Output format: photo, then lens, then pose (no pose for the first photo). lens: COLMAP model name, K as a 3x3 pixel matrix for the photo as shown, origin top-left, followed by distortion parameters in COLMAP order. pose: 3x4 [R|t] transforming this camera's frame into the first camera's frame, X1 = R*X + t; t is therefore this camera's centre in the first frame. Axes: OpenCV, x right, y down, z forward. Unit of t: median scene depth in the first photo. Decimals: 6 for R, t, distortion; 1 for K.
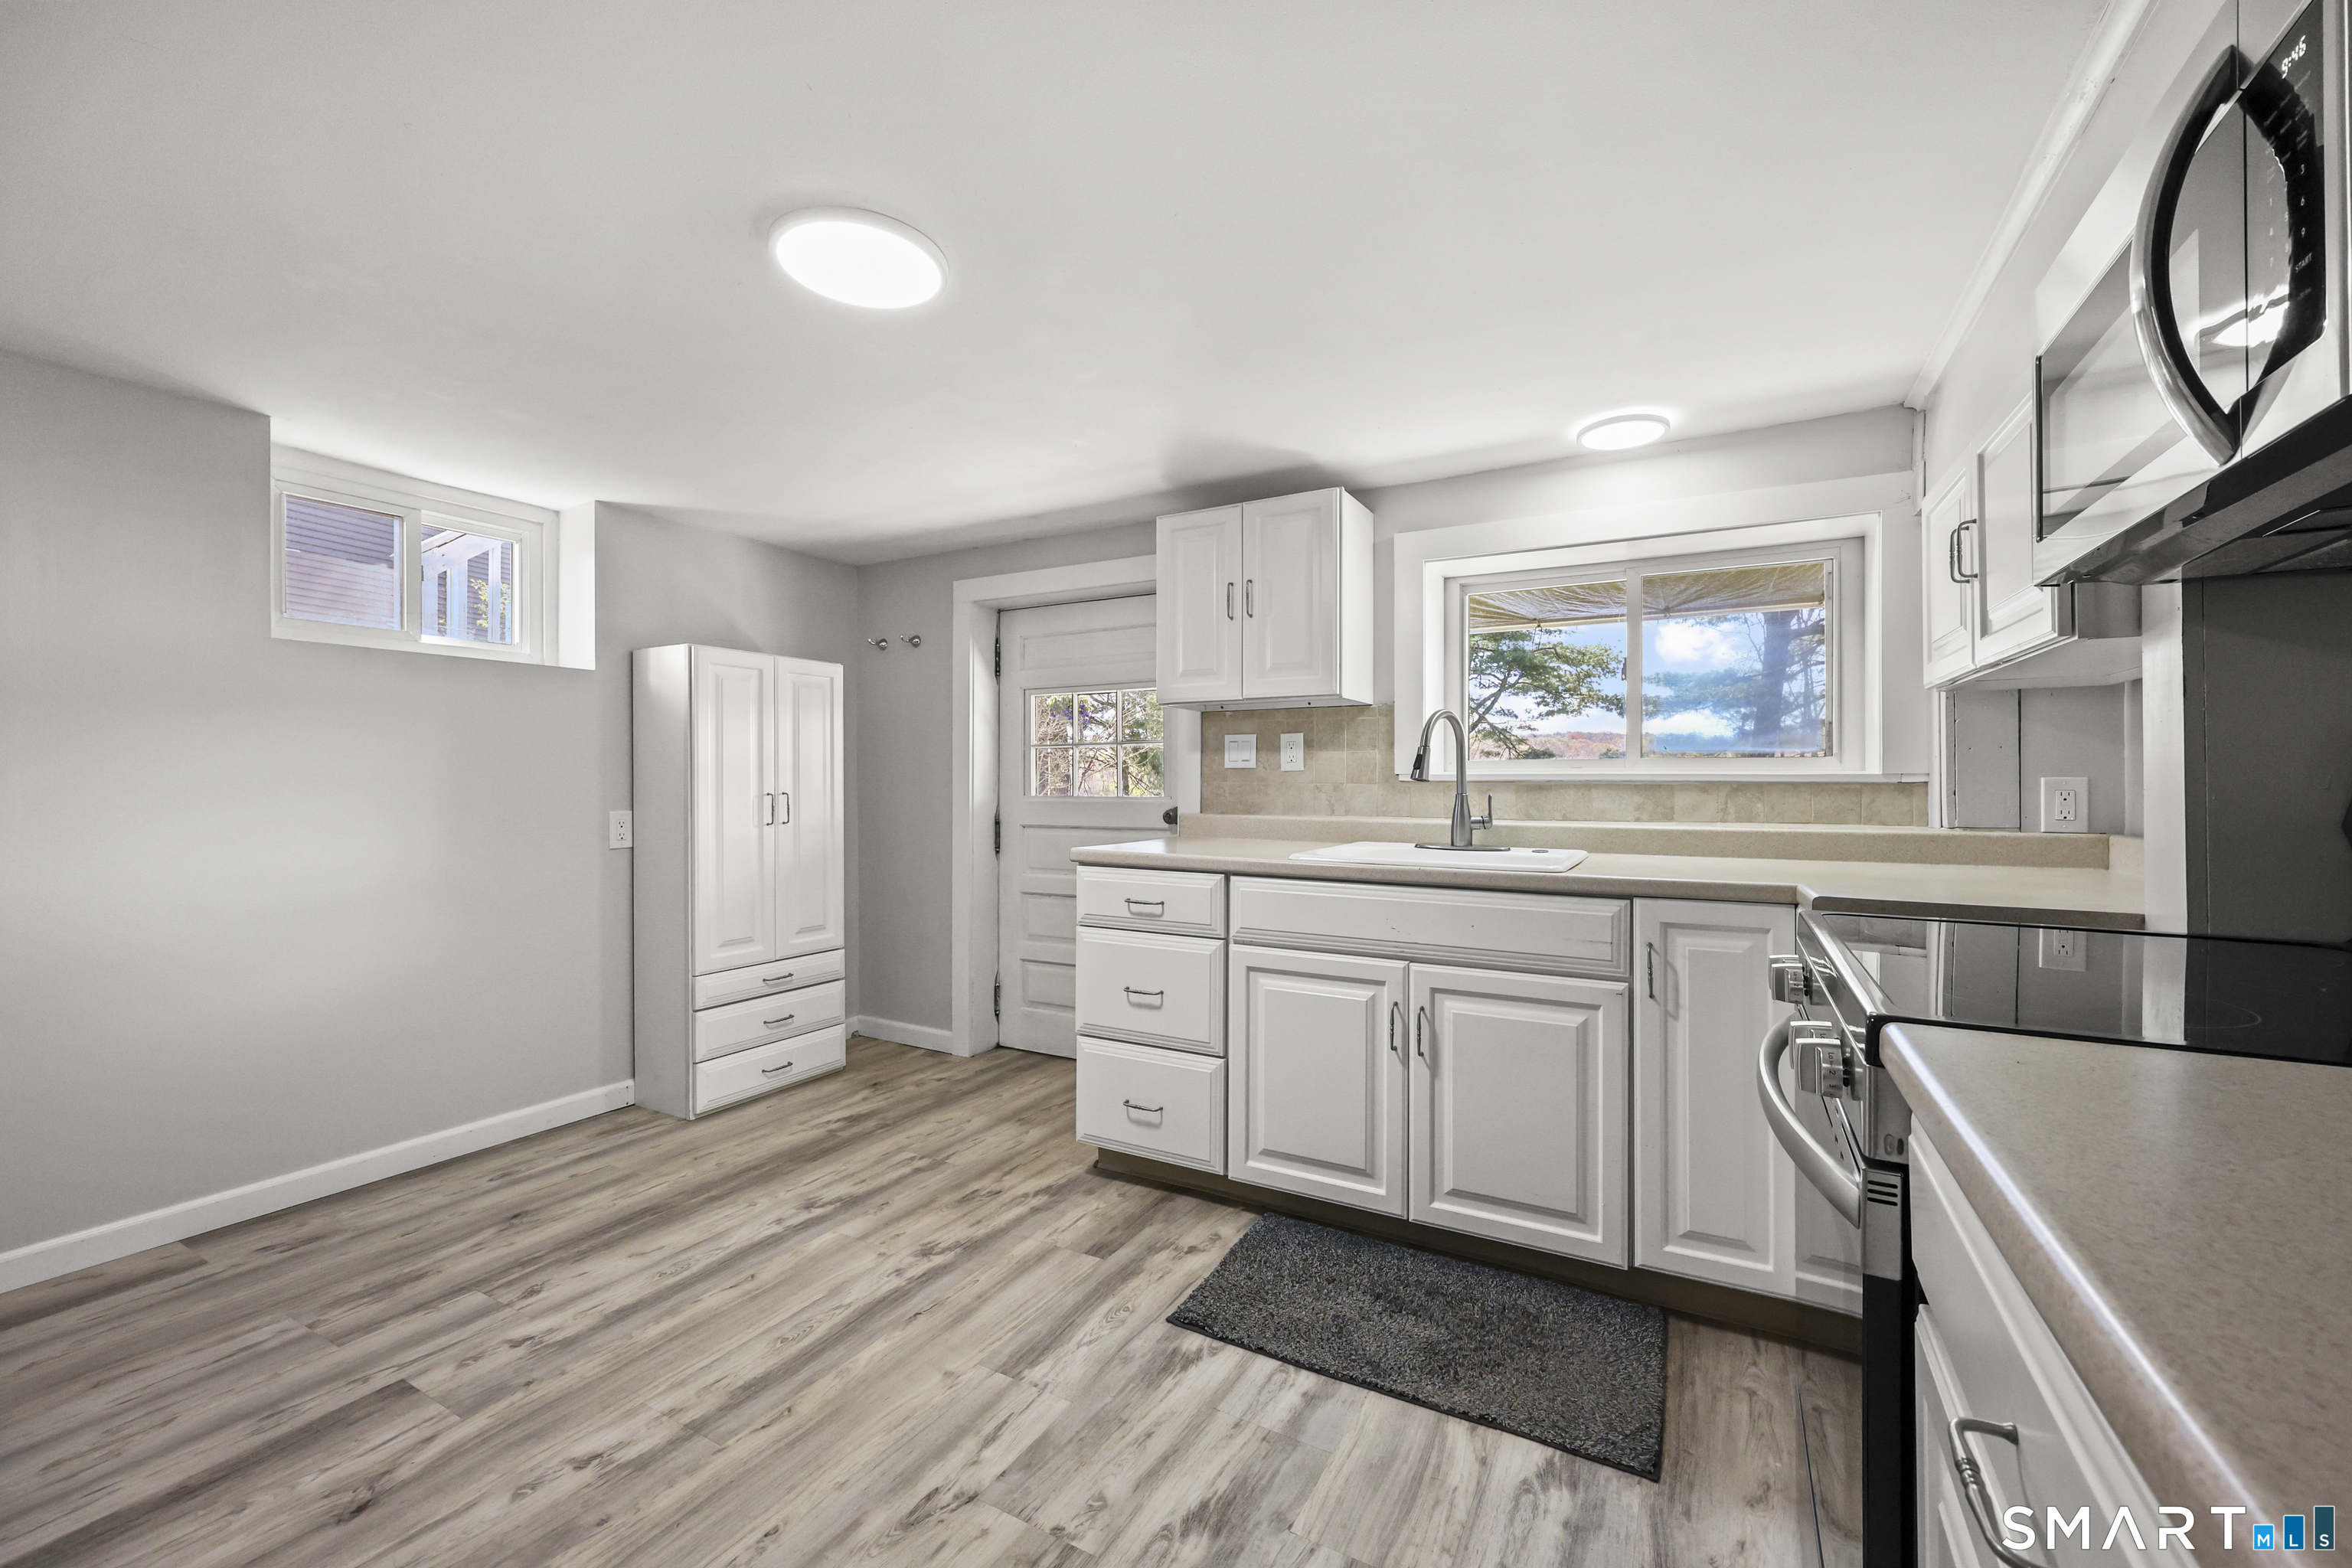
lens RADIAL K [[945.9, 0, 1189.0], [0, 945.9, 777.2], [0, 0, 1]] dist [0.000811, 0.000152]
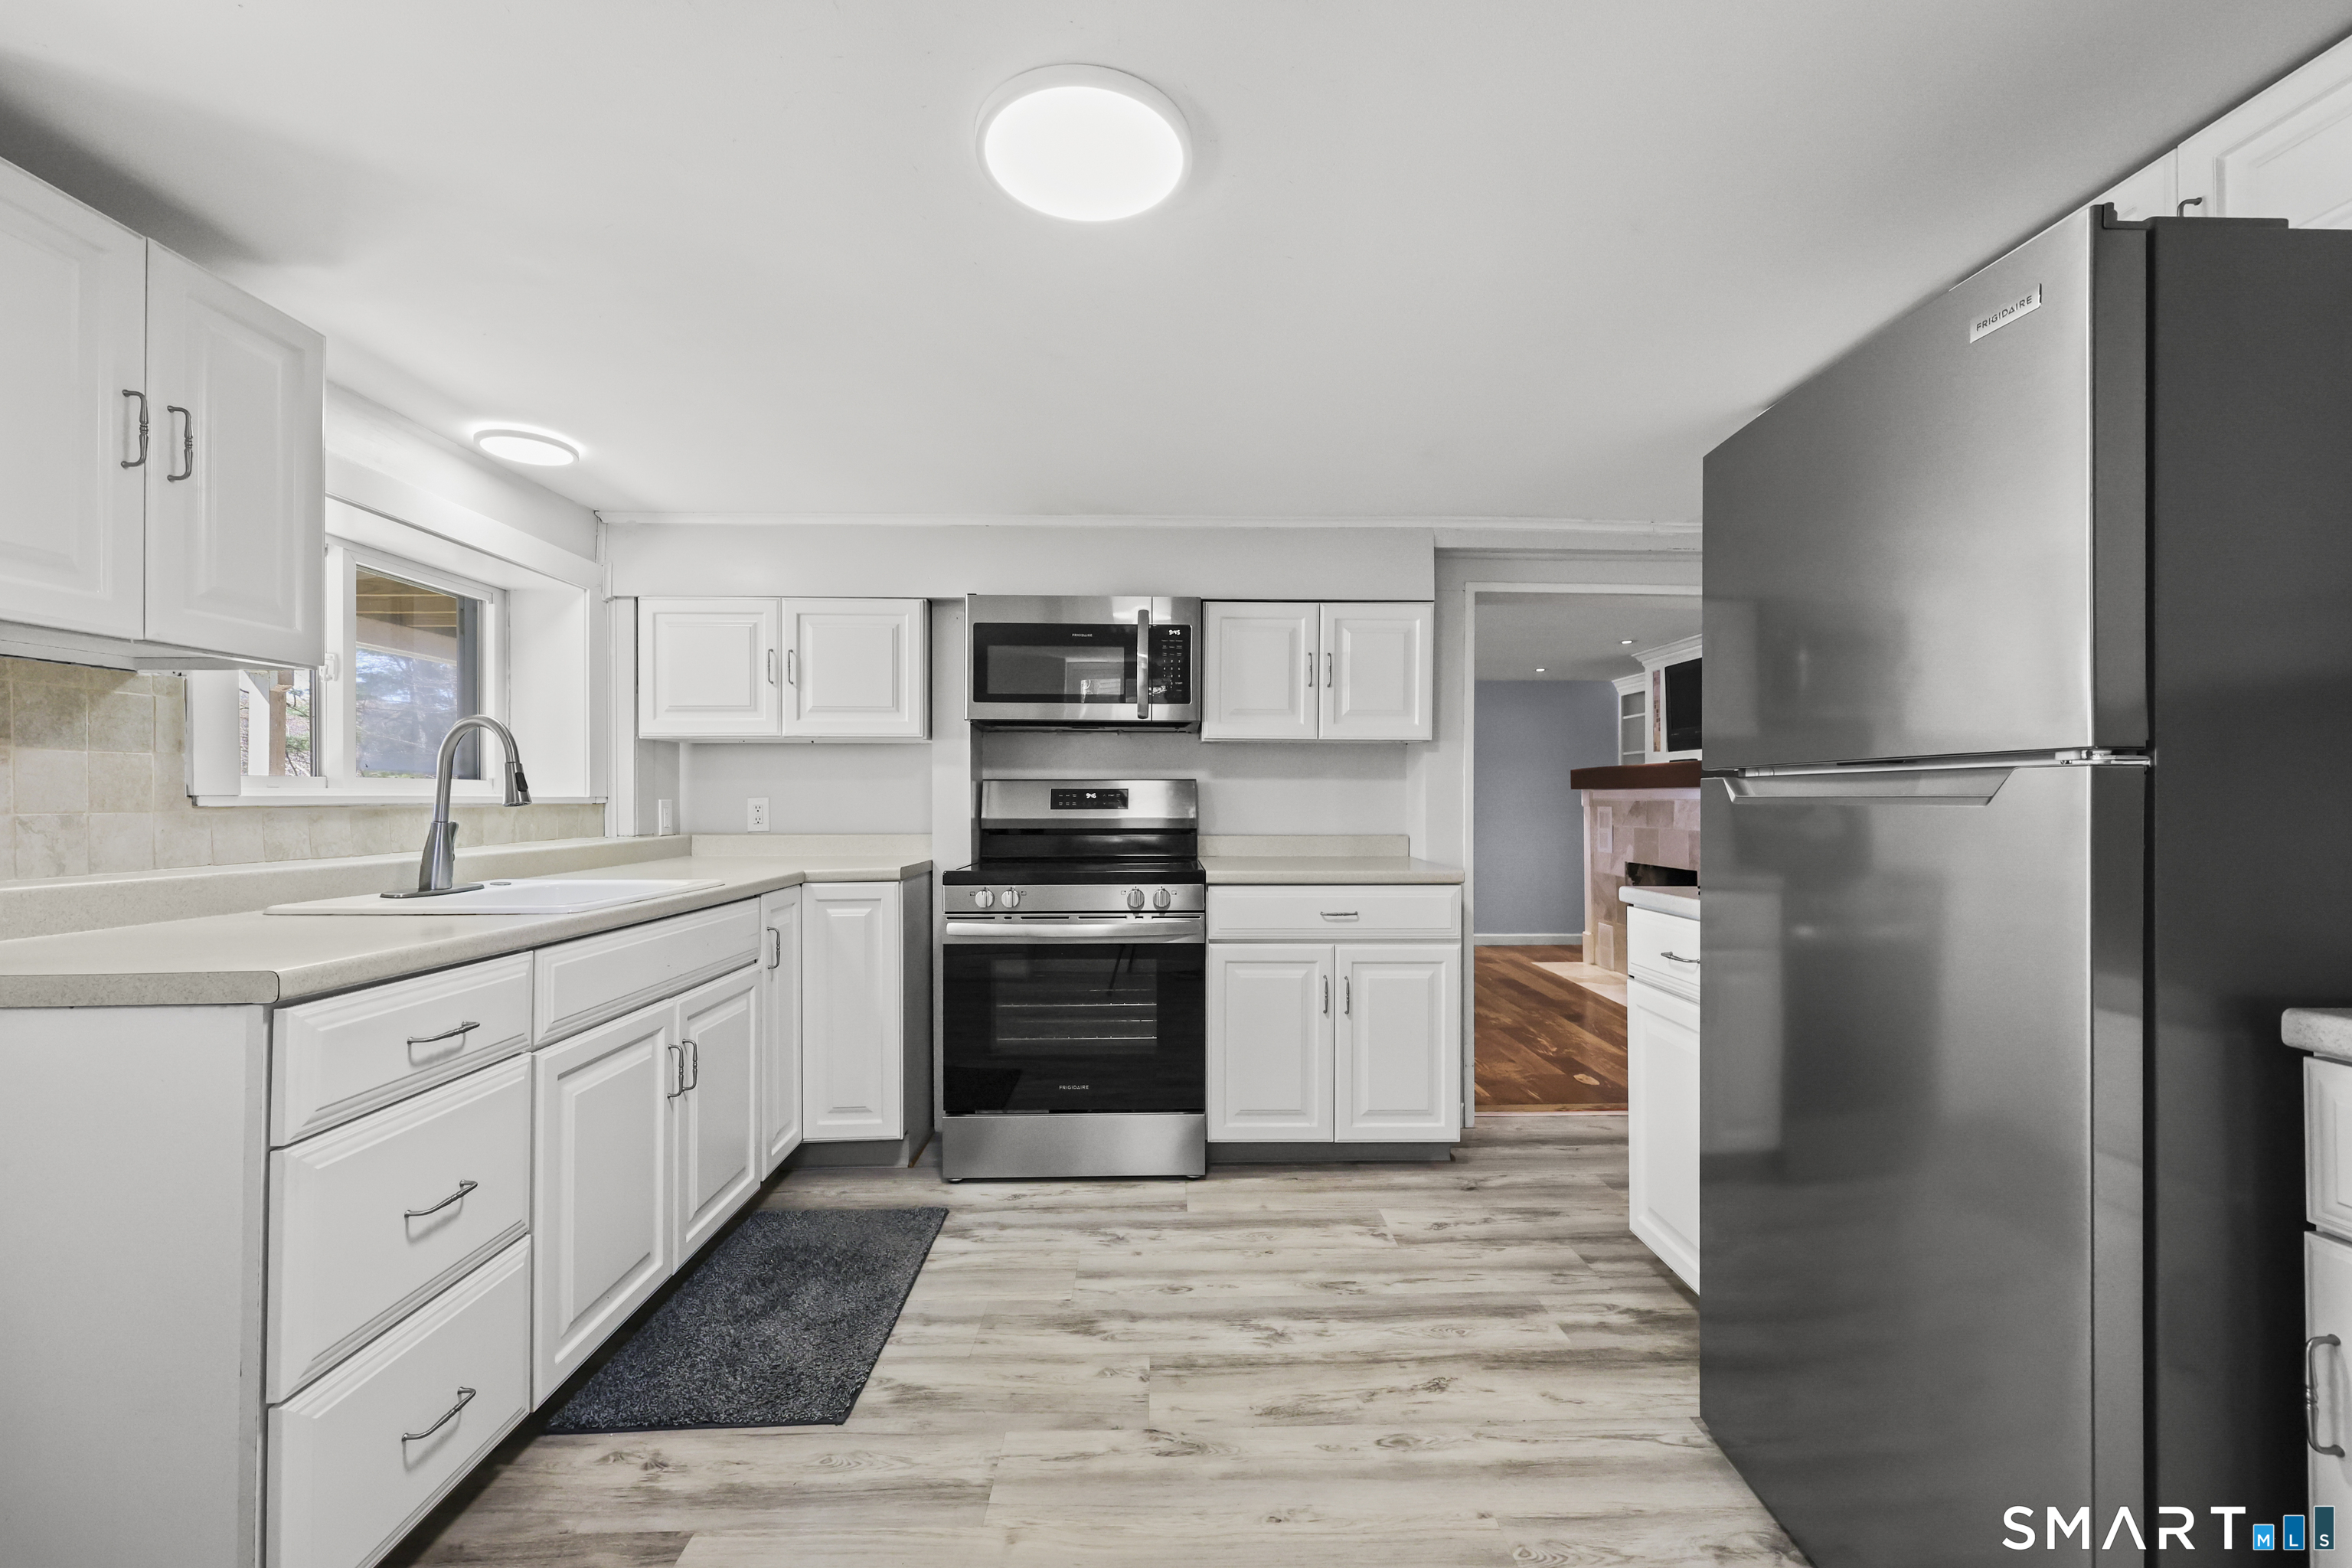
lens RADIAL K [[945.9, 0, 1189.0], [0, 945.9, 777.2], [0, 0, 1]] dist [0.000811, 0.000152]
pose [[-0.510239, 0.016919, 0.859866, -1.005754], [-0.003369, 0.999759, -0.021671, -0.005996], [-0.860026, -0.013954, -0.510059, 1.247880]]
